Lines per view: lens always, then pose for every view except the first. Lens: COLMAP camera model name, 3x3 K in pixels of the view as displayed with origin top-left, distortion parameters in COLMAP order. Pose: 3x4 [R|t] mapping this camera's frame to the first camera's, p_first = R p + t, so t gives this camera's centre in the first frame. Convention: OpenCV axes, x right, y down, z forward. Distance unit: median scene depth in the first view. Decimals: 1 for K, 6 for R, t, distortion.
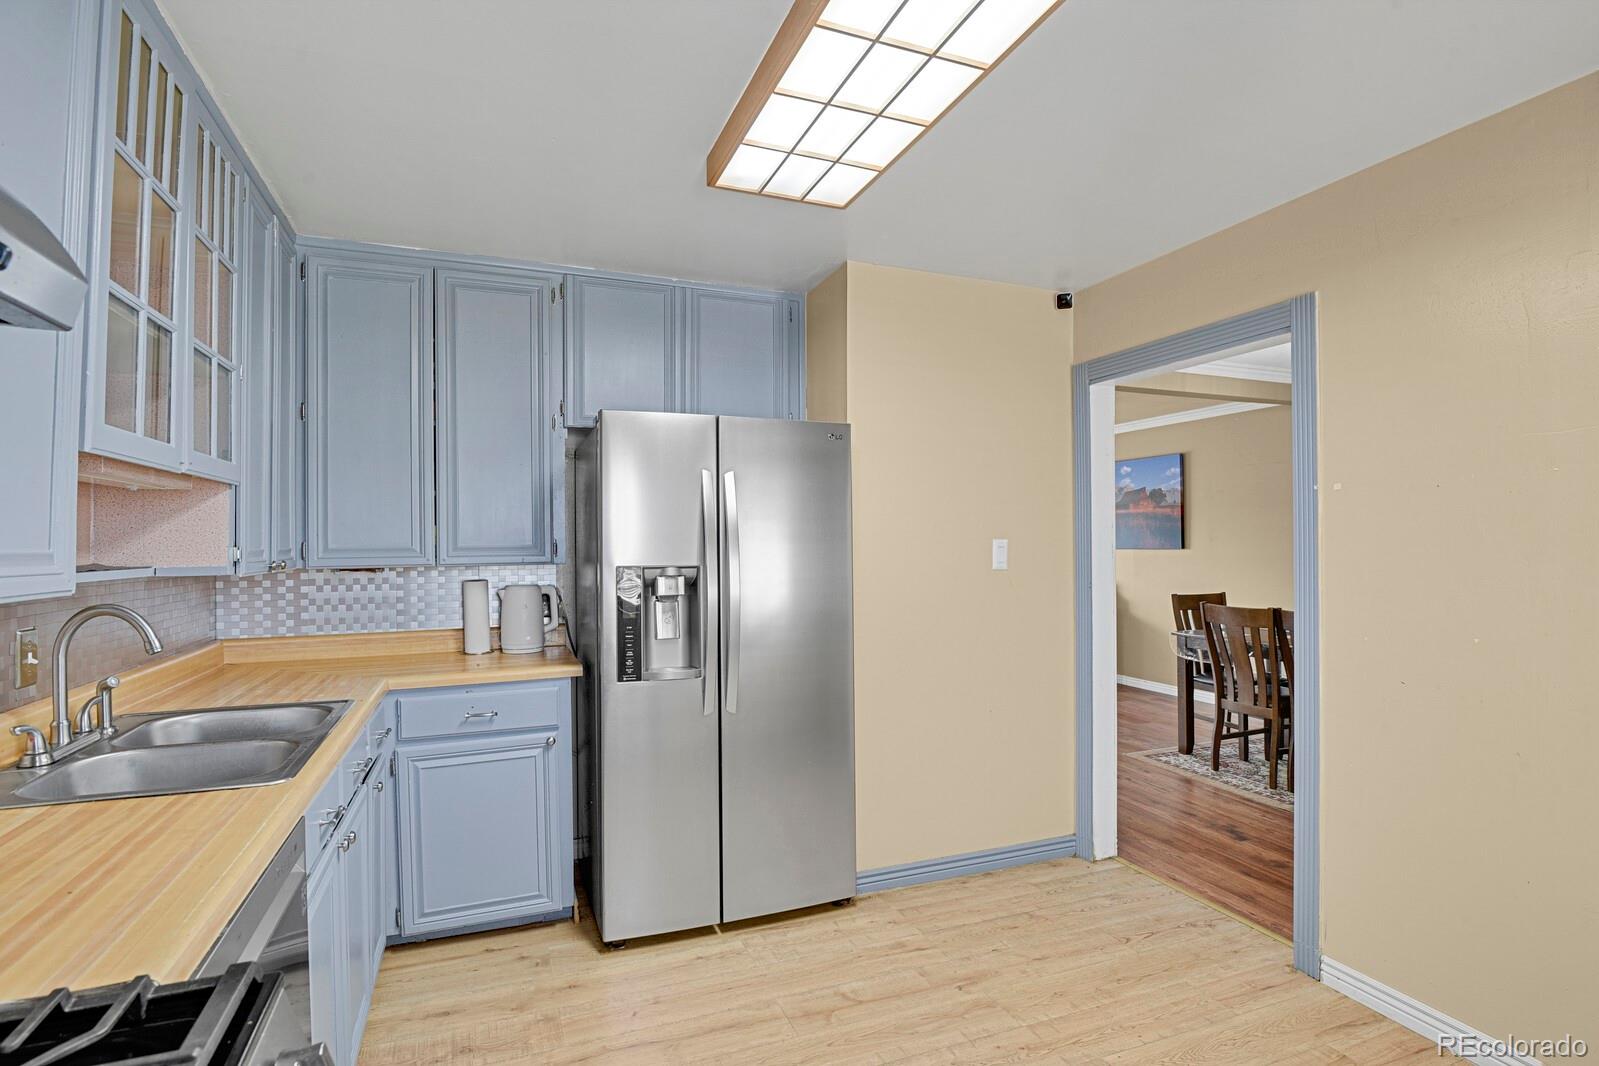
lens RADIAL K [[788.6, 0, 795.2], [0, 788.6, 540.2], [0, 0, 1]] dist [-0.022339, -0.004829]
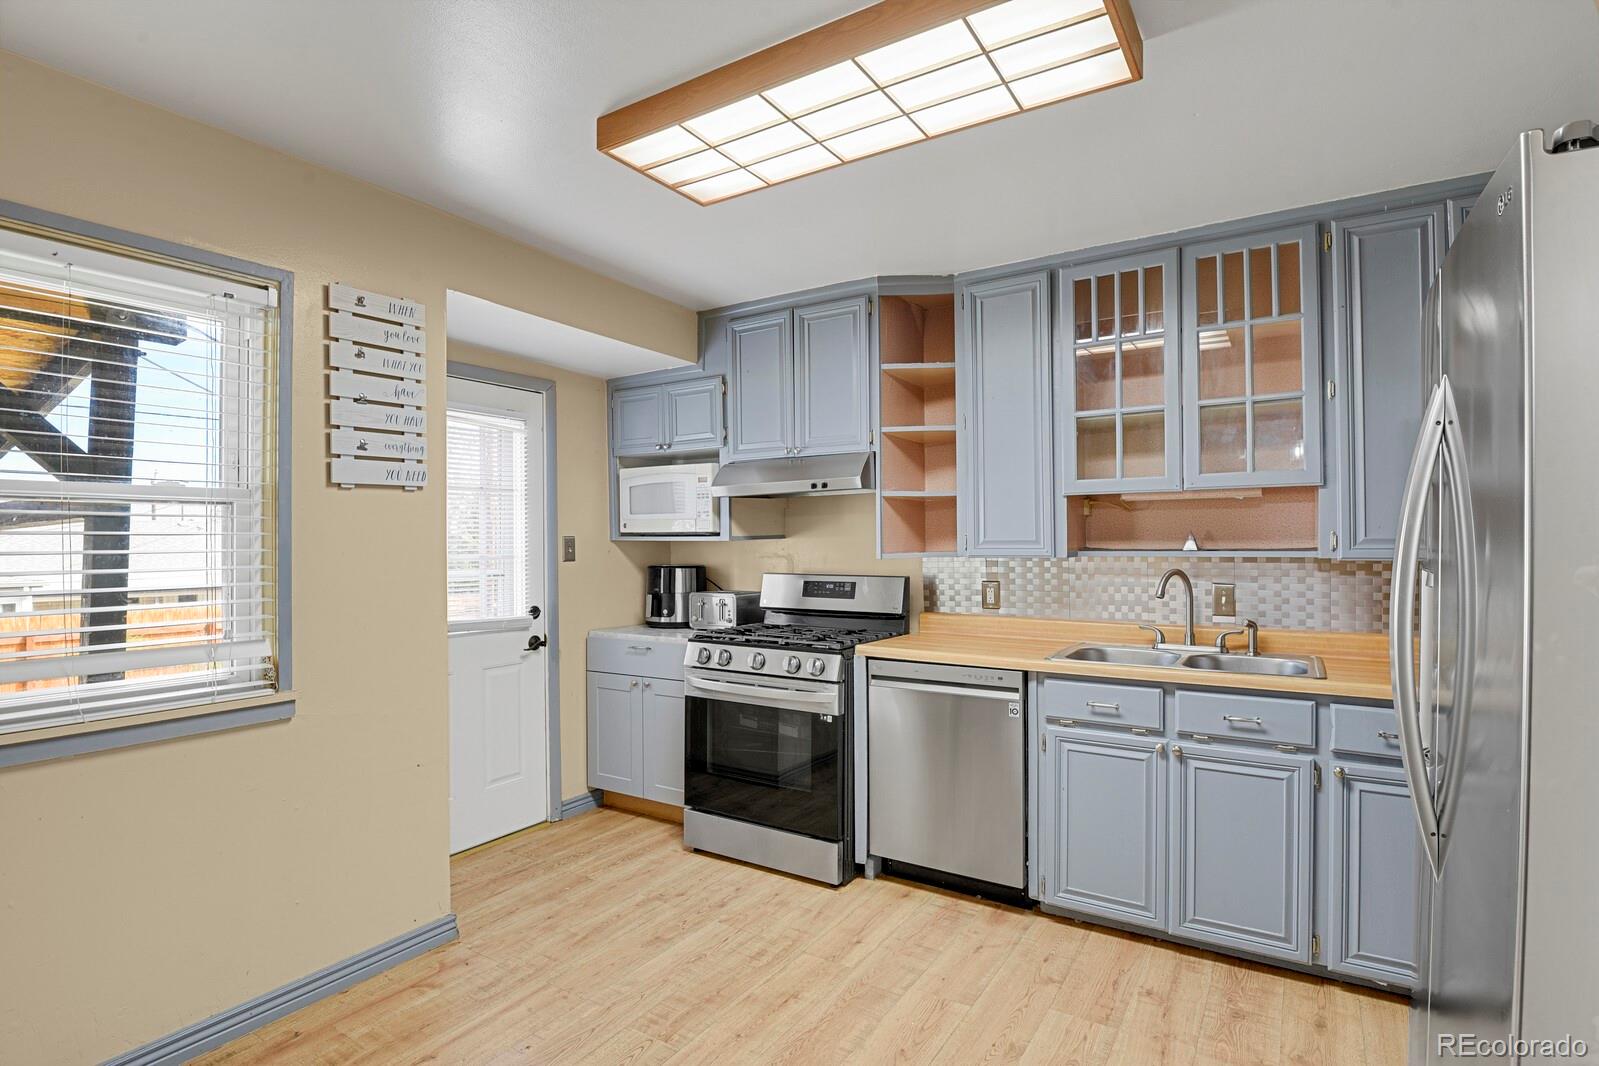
lens RADIAL K [[788.6, 0, 800.0], [0, 788.6, 538.8], [0, 0, 1]] dist [-0.022339, -0.004829]
pose [[-0.810380, 0.006118, -0.585872, 0.378489], [0.013694, 0.999870, -0.008501, 0.006779], [0.585744, -0.014912, -0.810359, 0.858708]]
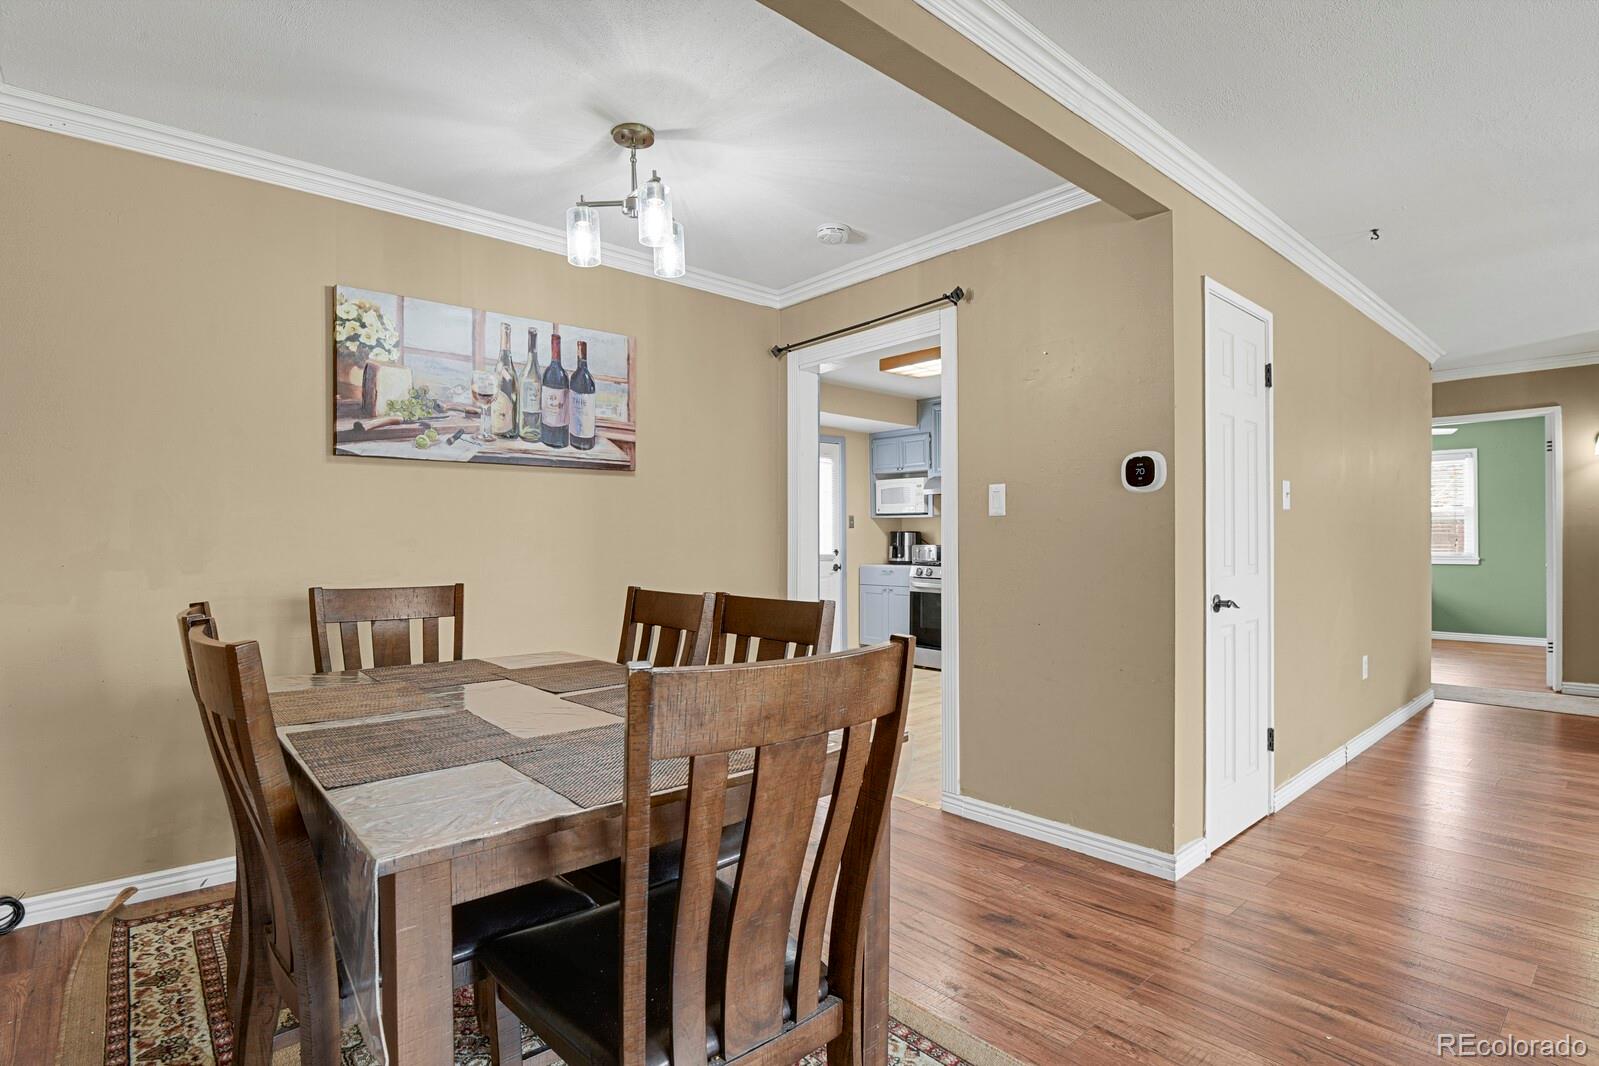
lens RADIAL K [[788.6, 0, 803.4], [0, 788.6, 536.8], [0, 0, 1]] dist [-0.022339, -0.004829]
pose [[-0.938931, 0.005202, -0.344066, 0.847593], [0.008793, 0.999922, -0.008876, 0.064527], [0.343993, -0.011359, -0.938904, 1.735629]]
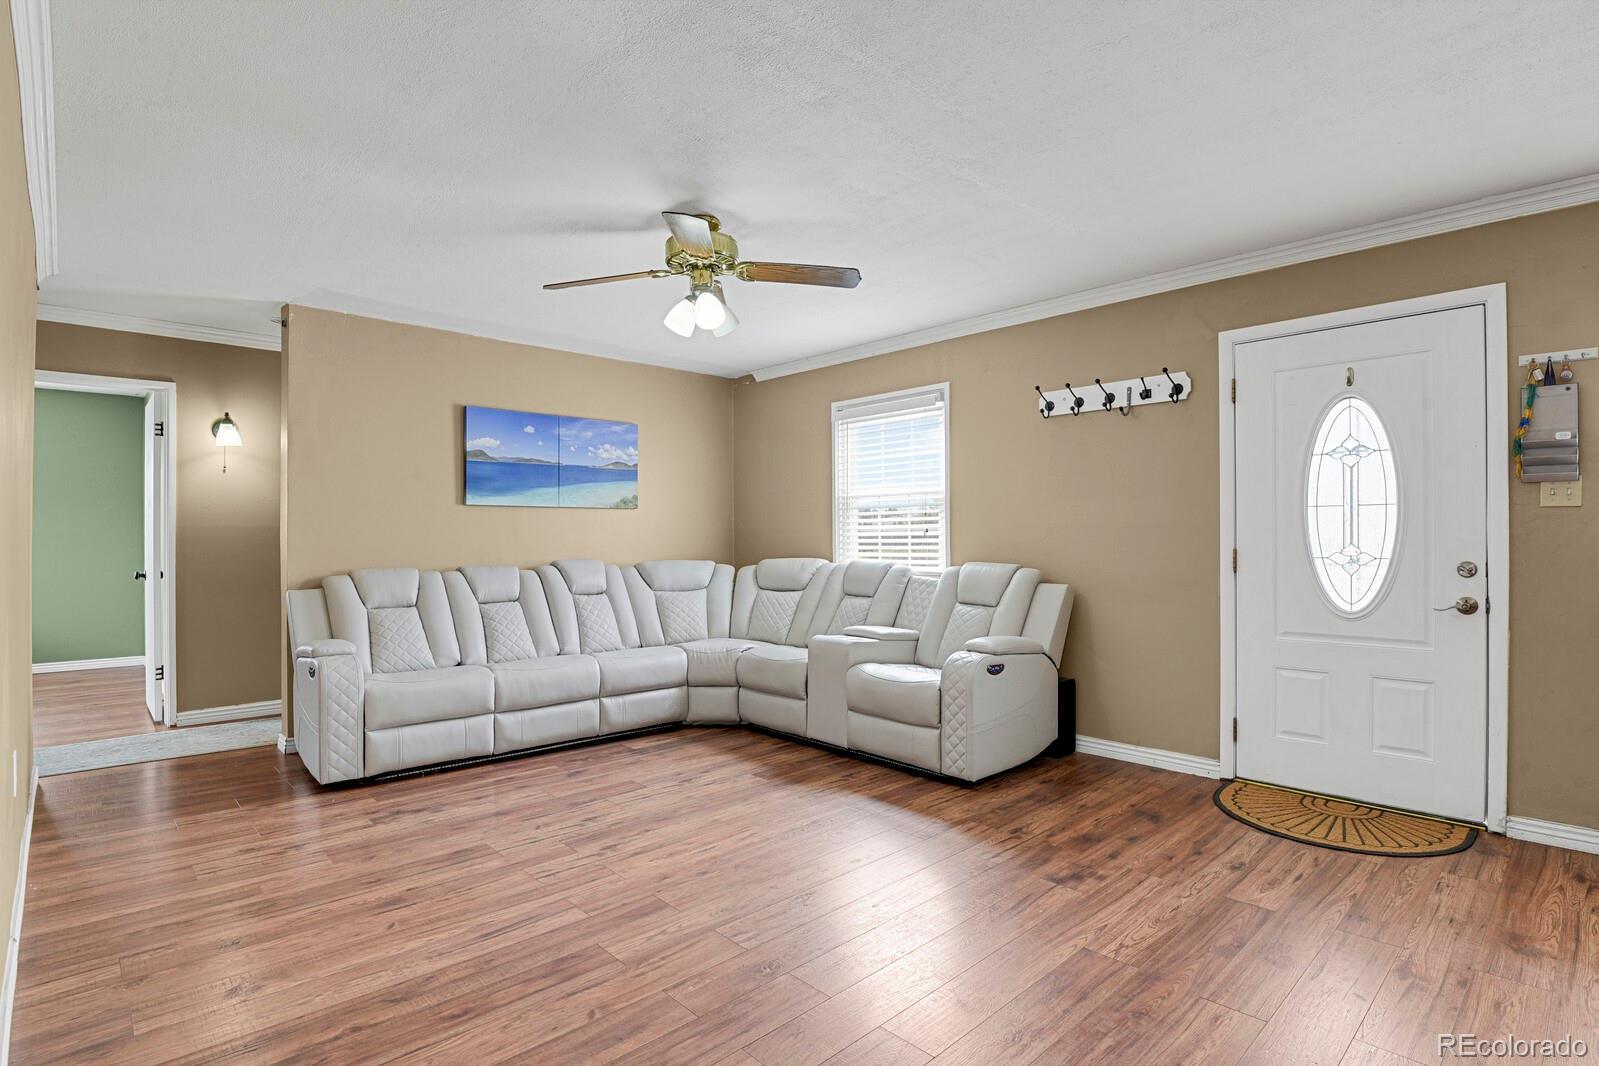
lens RADIAL K [[788.6, 0, 804.1], [0, 788.6, 540.6], [0, 0, 1]] dist [-0.022339, -0.004829]
pose [[0.380402, 0.003416, -0.924815, 0.493945], [0.001751, 0.999989, 0.004414, 0.062992], [0.924819, -0.003299, 0.380392, 1.299163]]
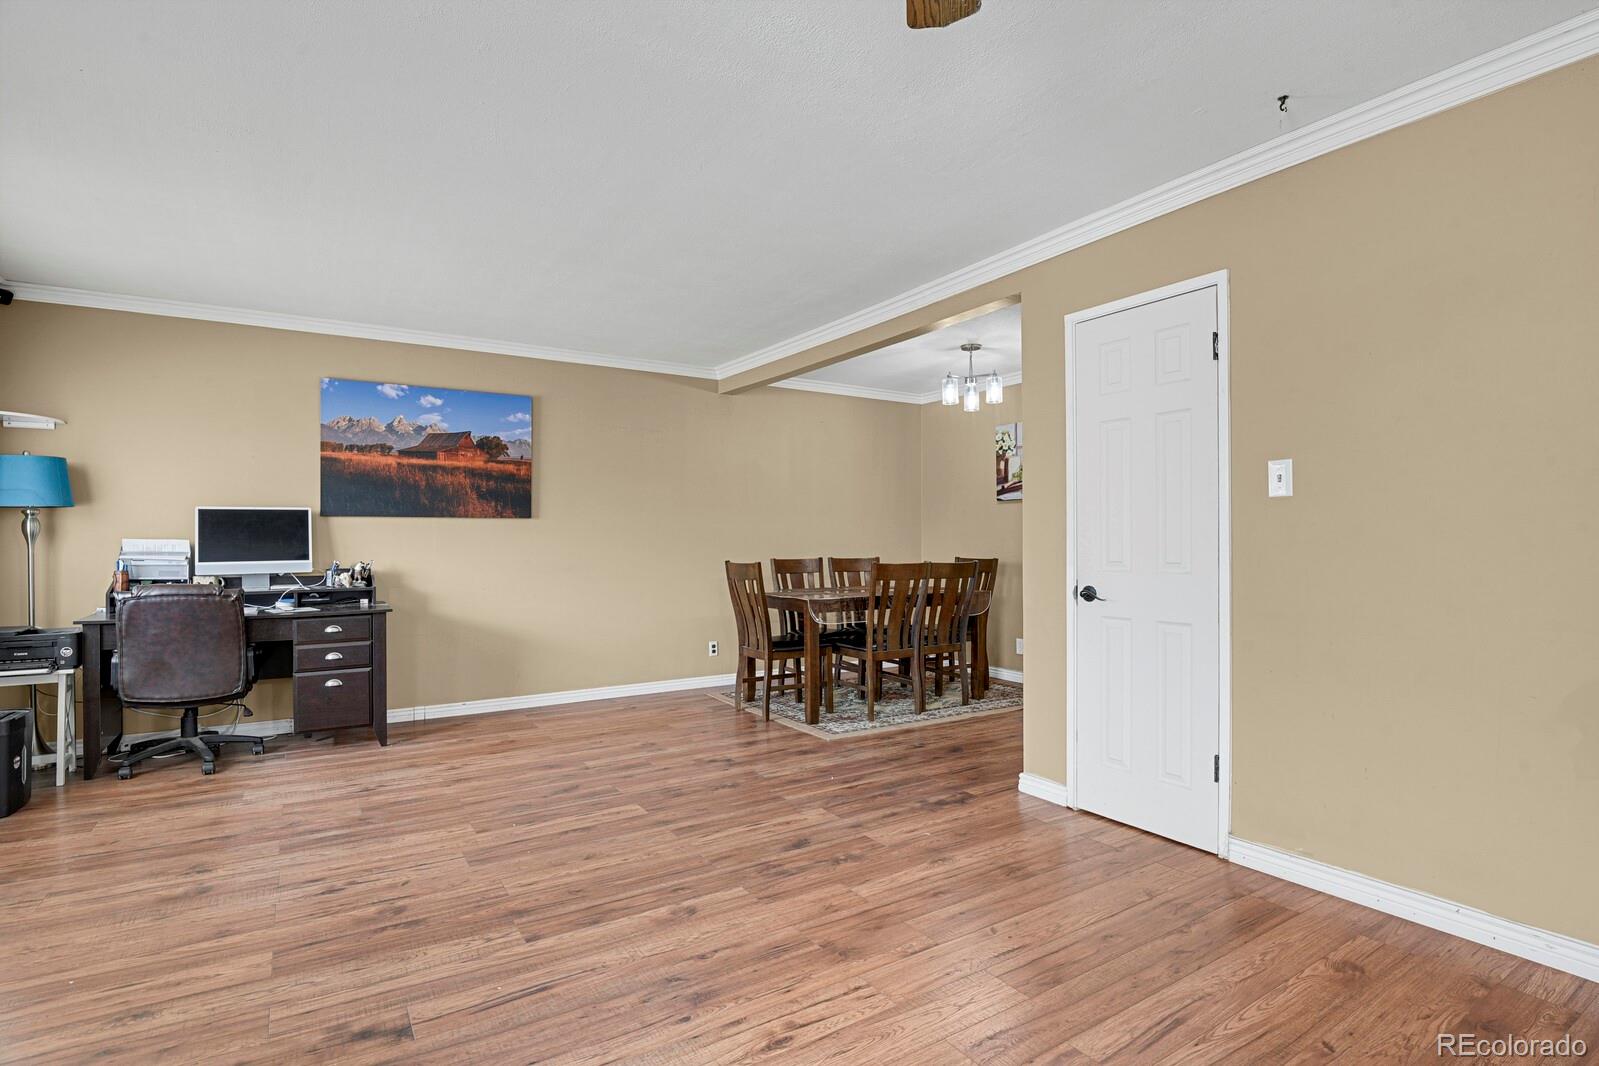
lens RADIAL K [[788.6, 0, 803.5], [0, 788.6, 540.4], [0, 0, 1]] dist [-0.022339, -0.004829]
pose [[-0.197203, 0.006216, 0.980343, -0.616377], [0.002099, 0.999980, -0.005919, 0.071142], [-0.980360, 0.000890, -0.197213, 1.634451]]
